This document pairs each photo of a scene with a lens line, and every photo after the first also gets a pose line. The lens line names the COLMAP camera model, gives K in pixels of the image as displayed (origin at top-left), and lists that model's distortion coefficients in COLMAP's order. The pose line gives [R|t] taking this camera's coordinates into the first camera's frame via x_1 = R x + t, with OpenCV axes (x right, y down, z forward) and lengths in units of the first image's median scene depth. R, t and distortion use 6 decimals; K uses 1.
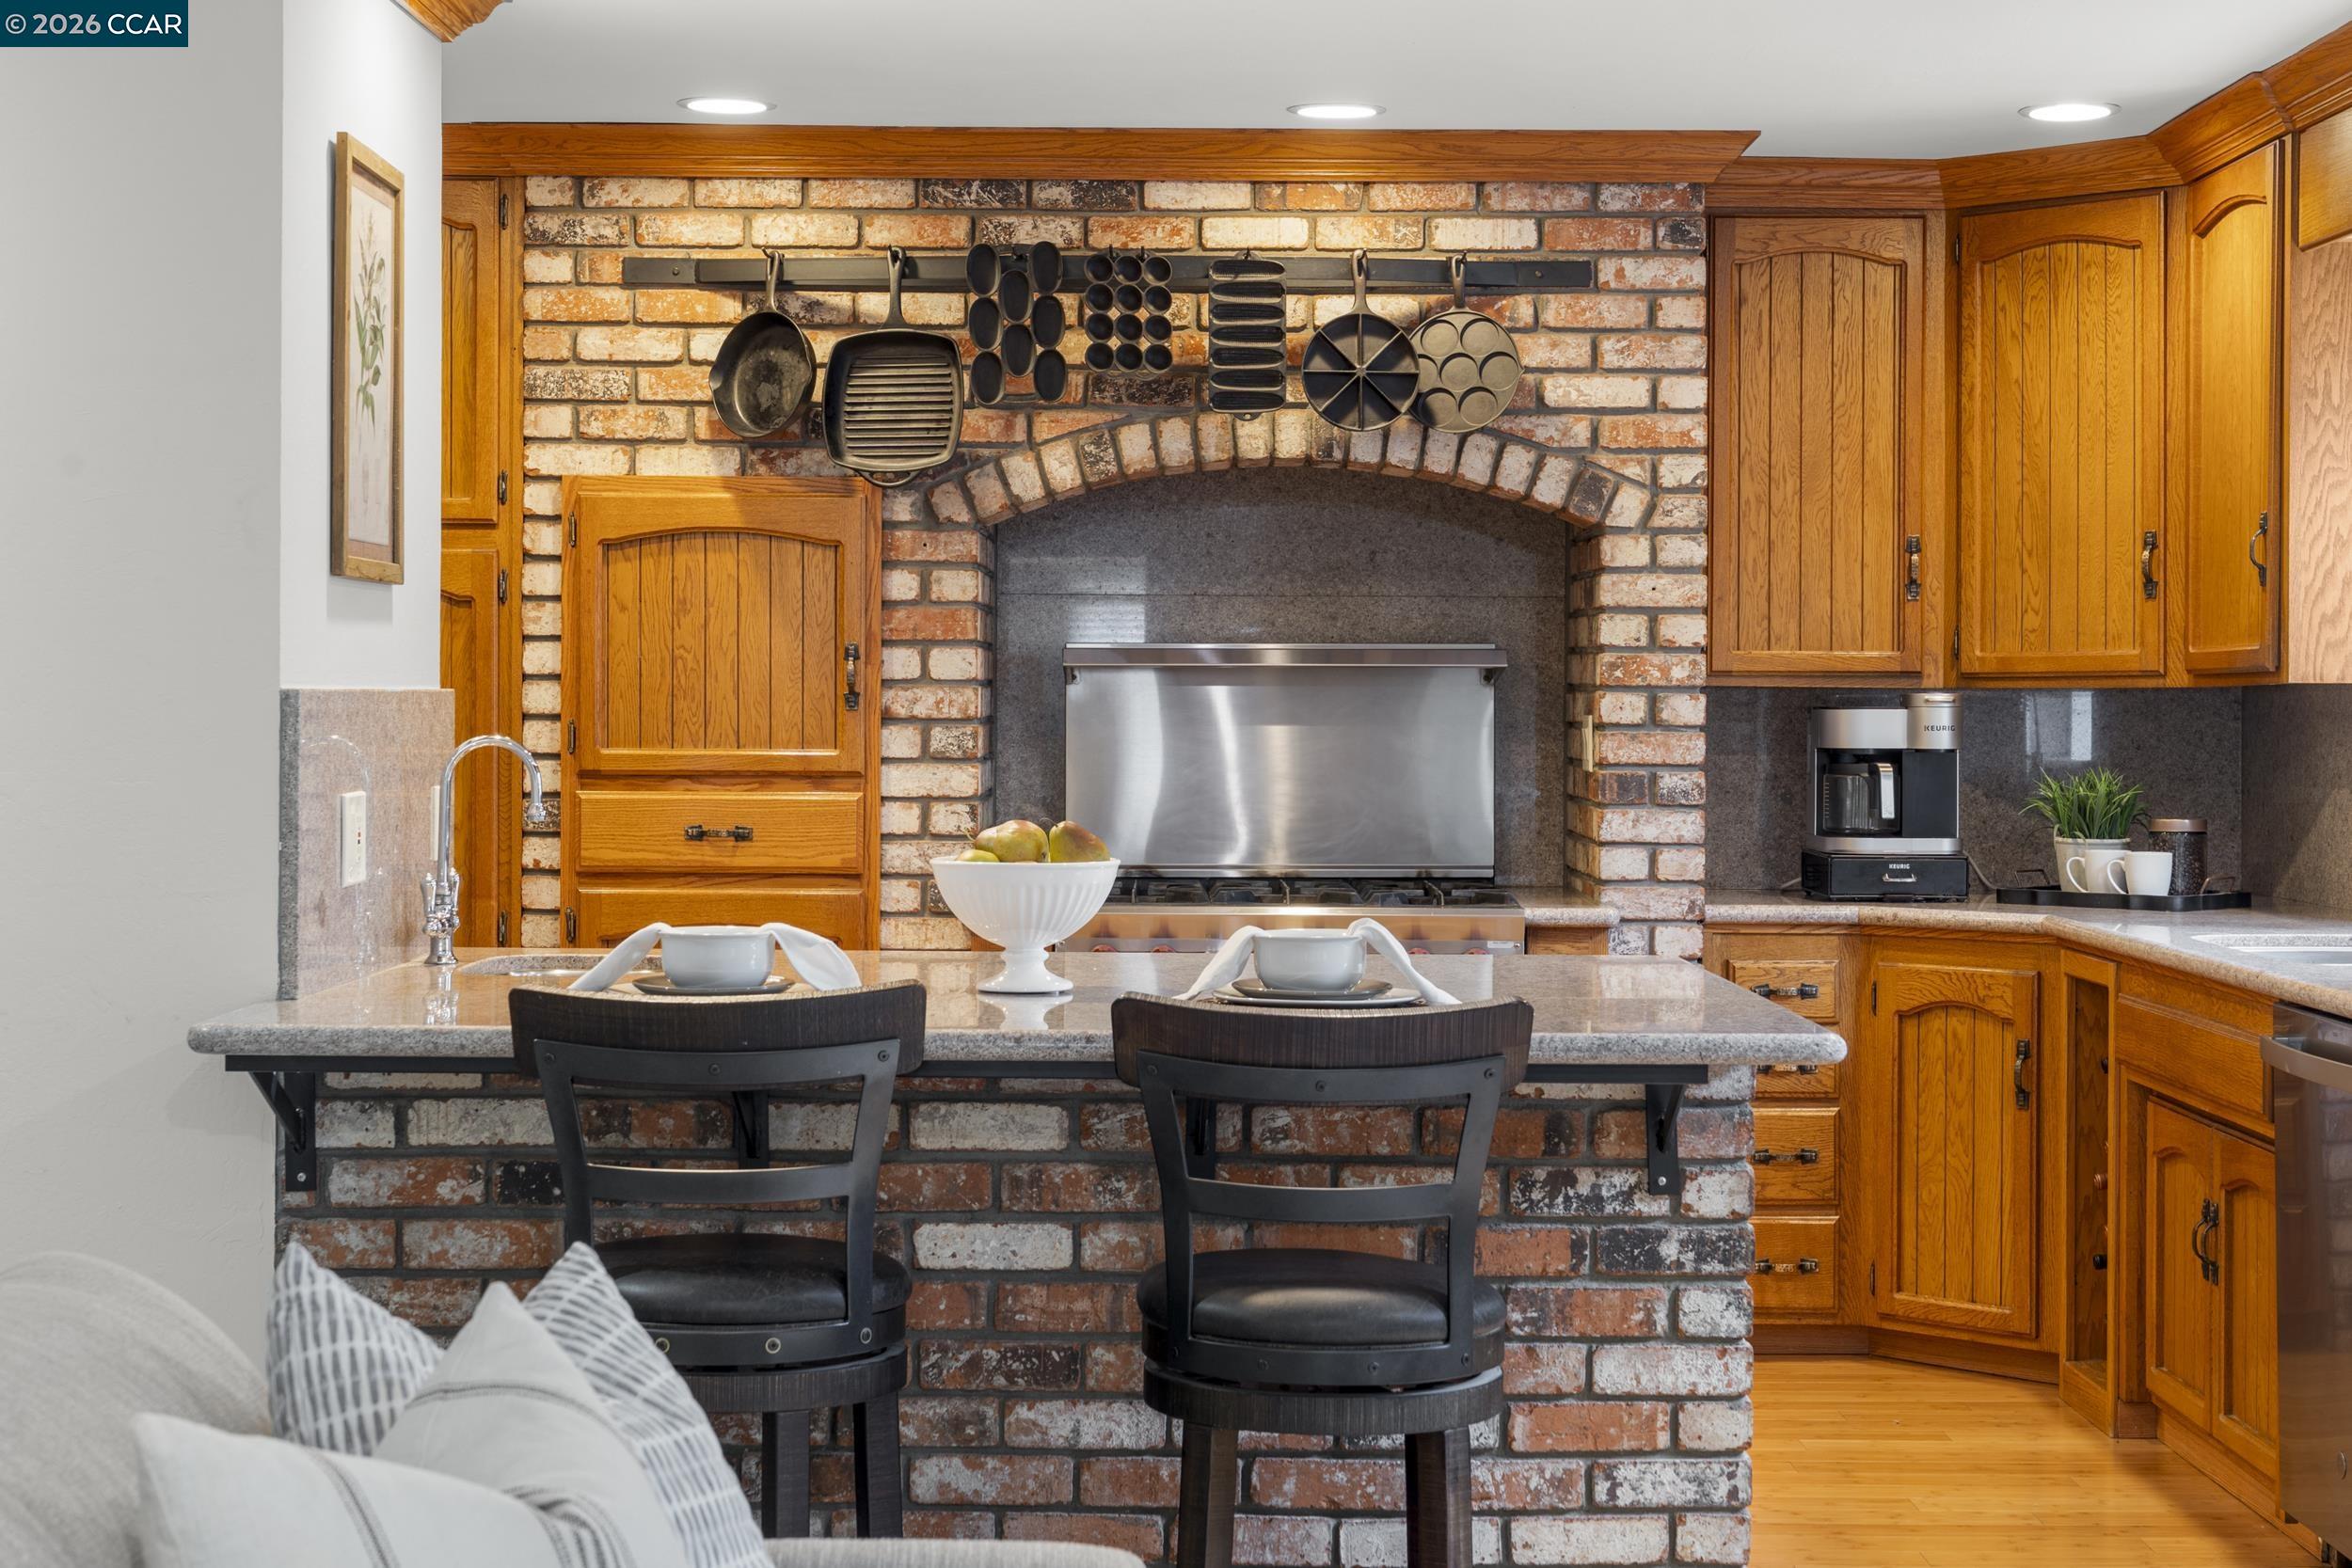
lens RADIAL K [[3669.7, 0, 1175.1], [0, 3669.7, 766.6], [0, 0, 1]] dist [0.016259, 0.000000]
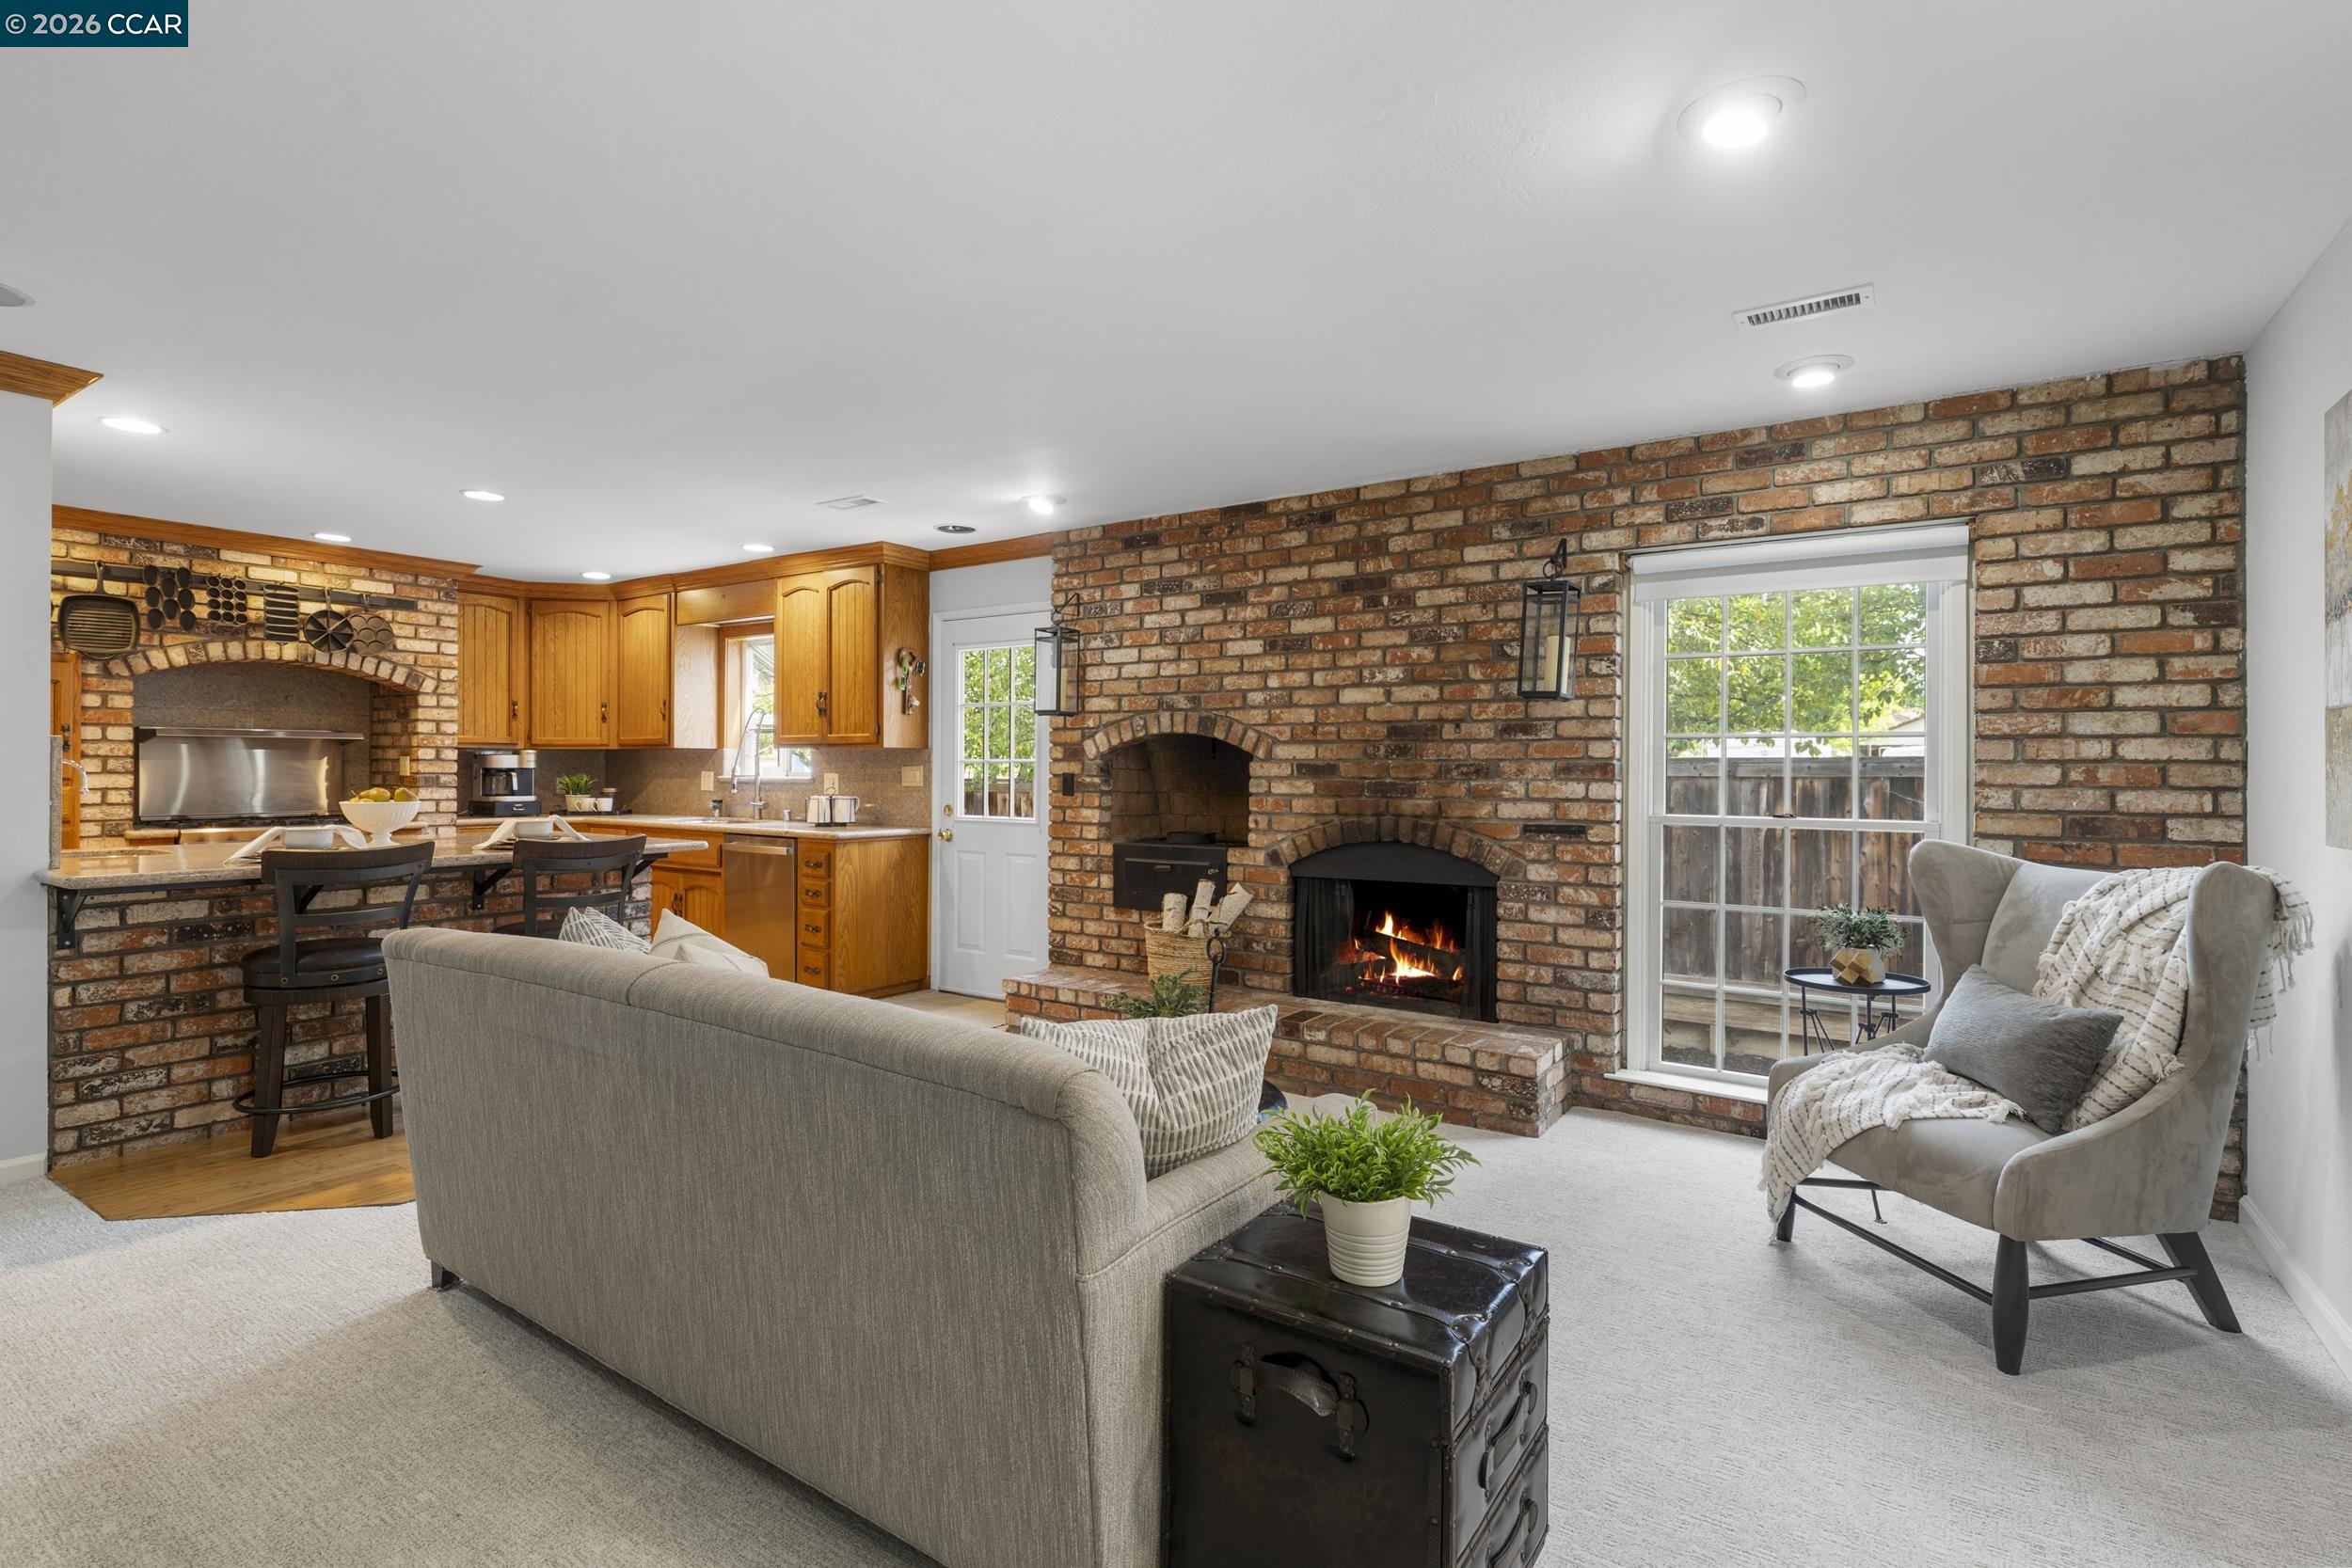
lens RADIAL K [[1111.6, 0, 1177.5], [0, 1111.6, 770.6], [0, 0, 1]] dist [-0.002137, -0.002295]
pose [[0.556221, -0.003857, 0.831026, -0.283822], [0.011835, 0.999925, -0.003280, 0.007547], [-0.830950, 0.011660, 0.556225, 0.004899]]
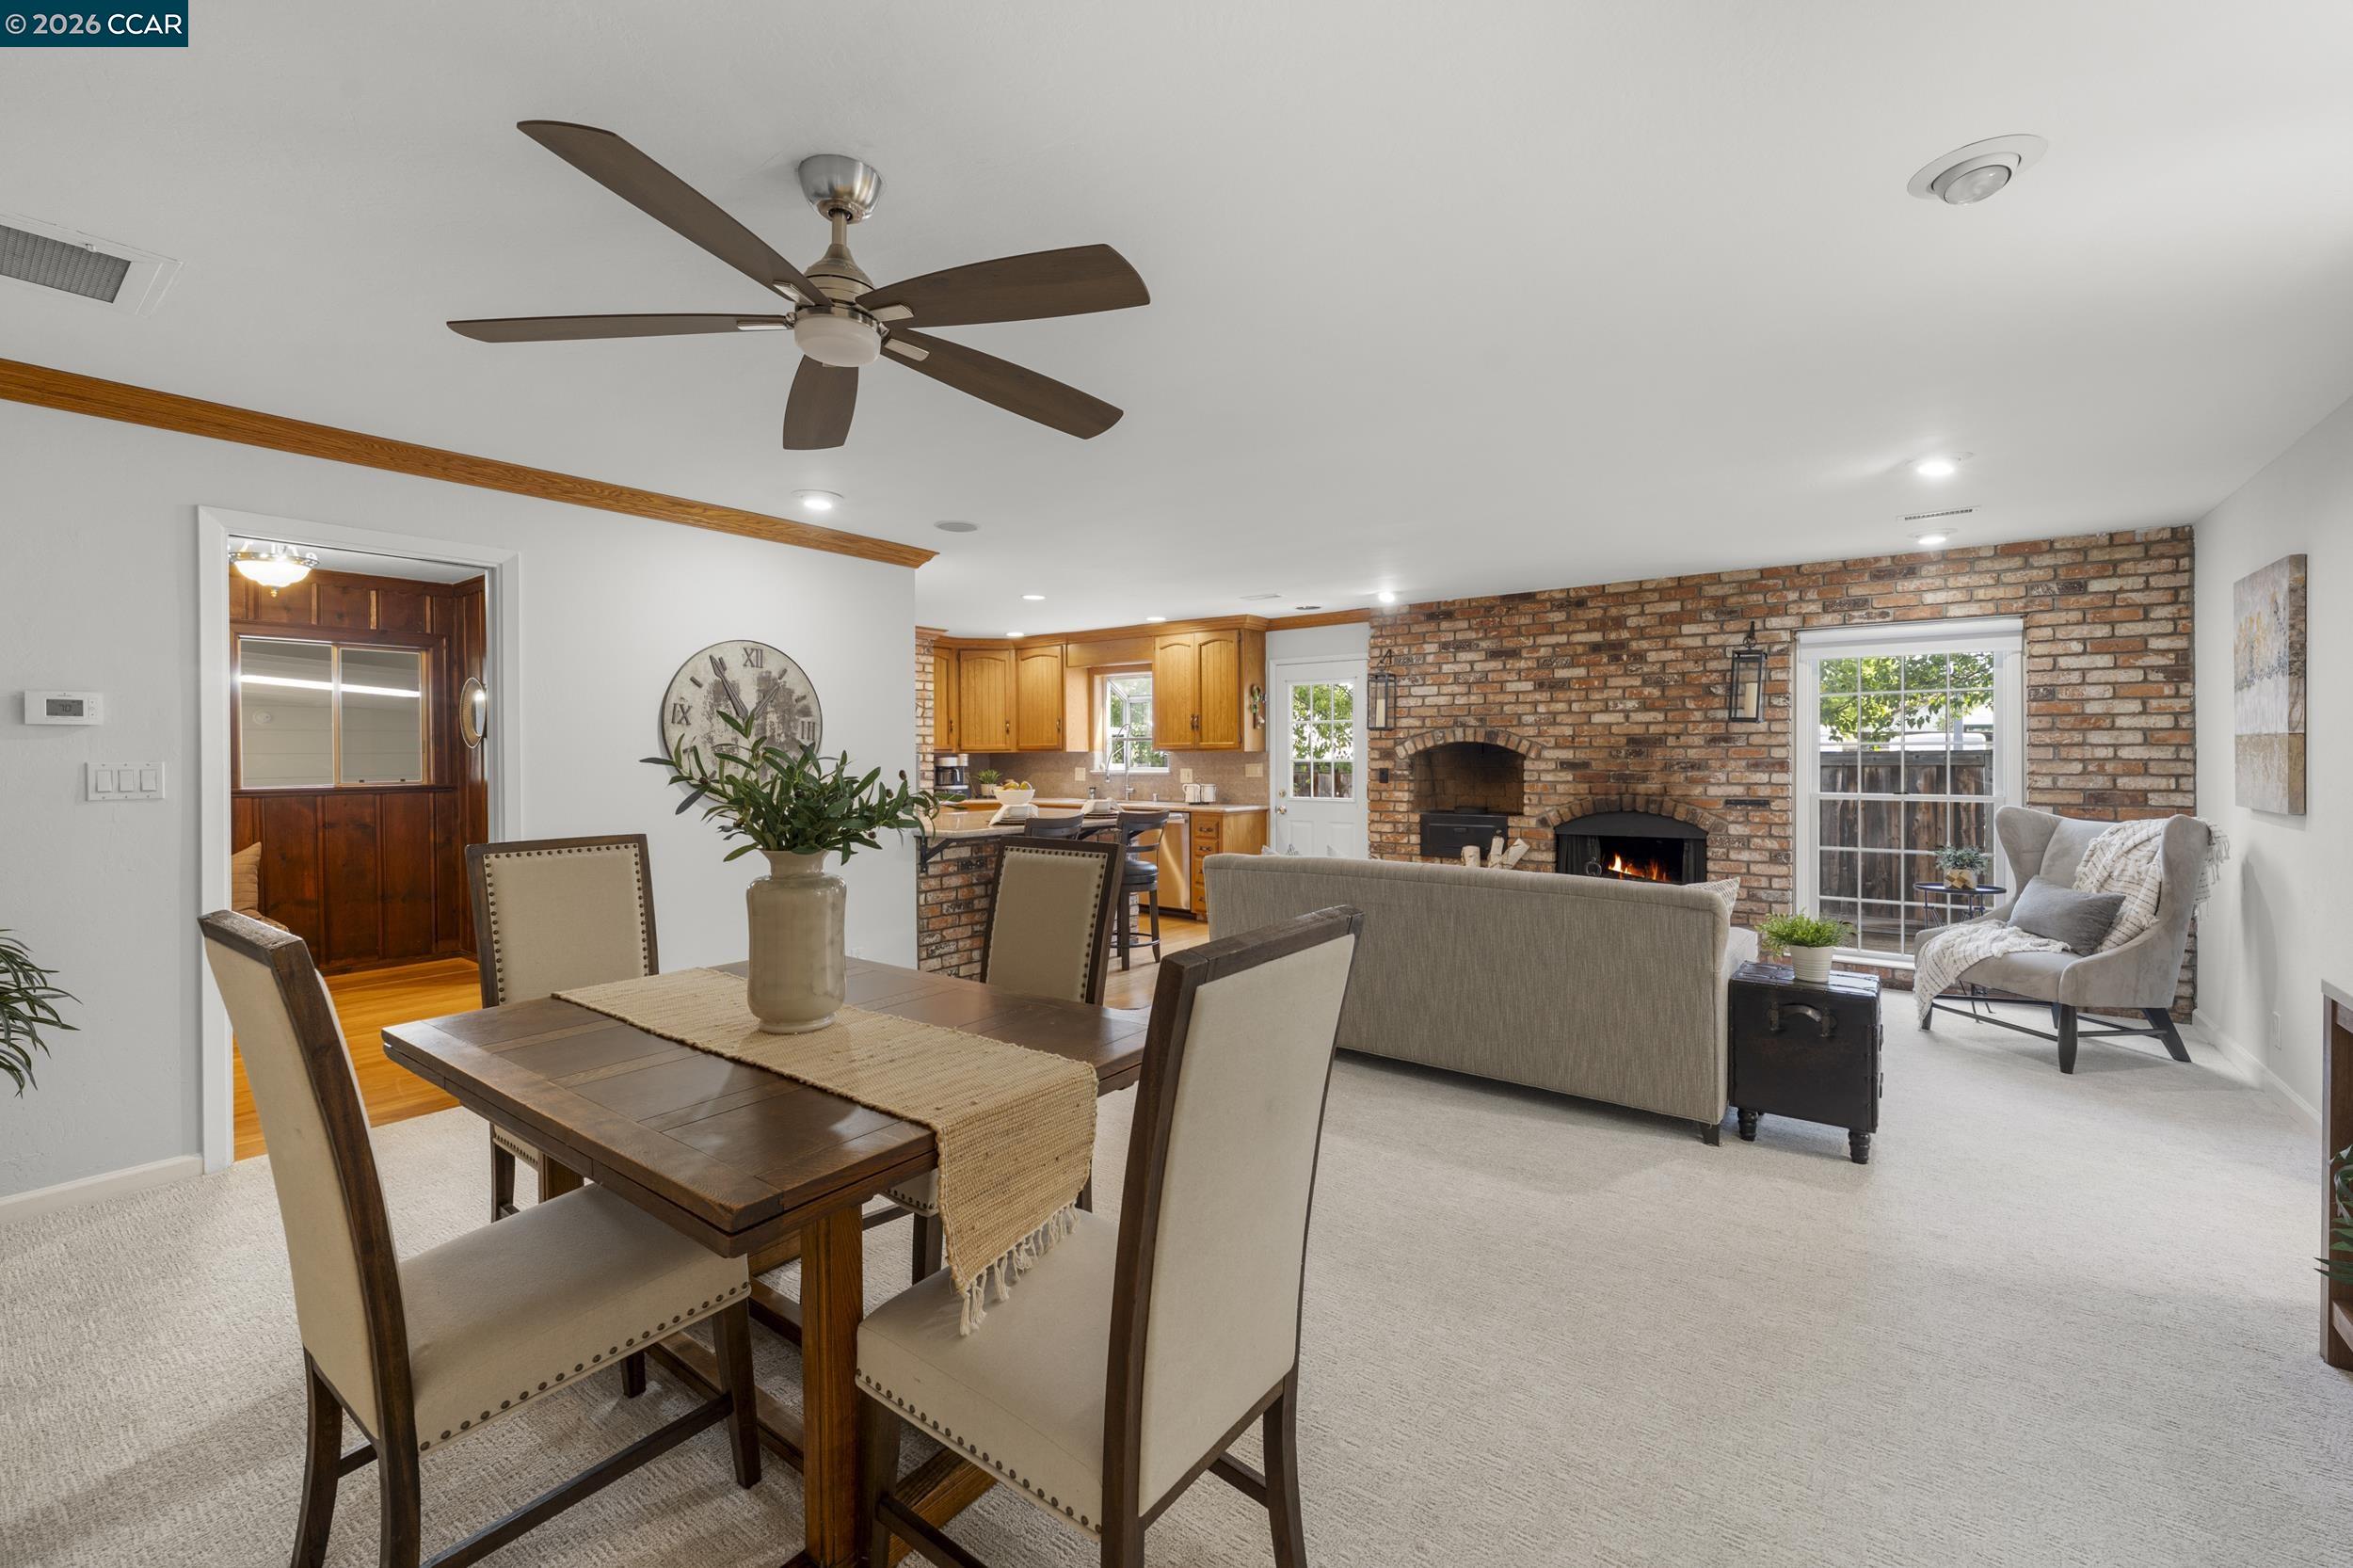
lens RADIAL K [[979.6, 0, 1166.6], [0, 979.6, 760.7], [0, 0, 1]] dist [-0.010387, 0.000724]
pose [[0.603567, -0.010522, 0.797243, -0.633246], [0.019785, 0.999803, -0.001783, -0.004159], [-0.797067, 0.016850, 0.603656, 0.057527]]
